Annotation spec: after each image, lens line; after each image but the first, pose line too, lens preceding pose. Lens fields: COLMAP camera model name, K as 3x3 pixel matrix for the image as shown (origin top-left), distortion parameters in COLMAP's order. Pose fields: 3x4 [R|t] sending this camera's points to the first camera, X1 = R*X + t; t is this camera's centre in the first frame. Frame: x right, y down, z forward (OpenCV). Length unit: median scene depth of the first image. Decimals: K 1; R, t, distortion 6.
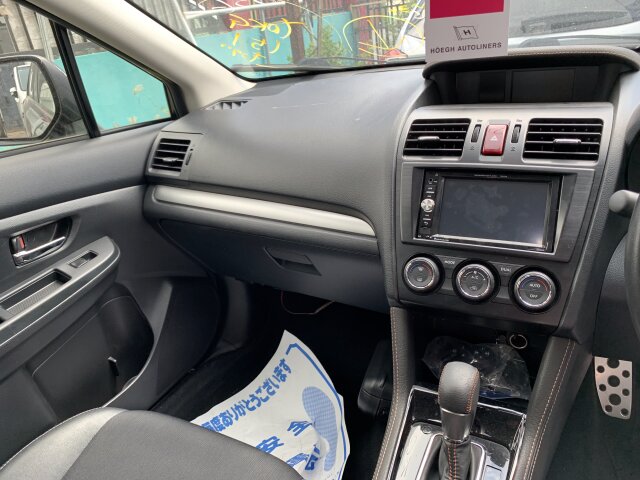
lens RADIAL K [[482.7, 0, 320.2], [0, 482.7, 242.4], [0, 0, 1]] dist [0.009758, -0.022347]
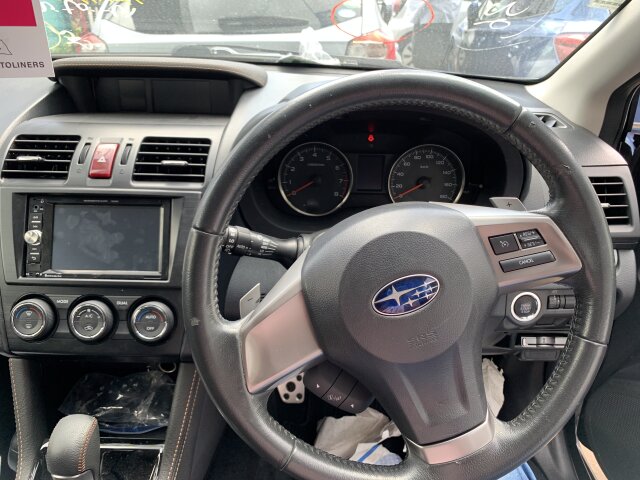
lens RADIAL K [[482.7, 0, 314.1], [0, 482.7, 243.0], [0, 0, 1]] dist [0.009758, -0.022347]
pose [[0.886495, -0.099834, 0.451840, 0.286052], [0.087223, 0.994997, 0.048716, -0.067602], [-0.454443, -0.003776, 0.890768, 0.006197]]
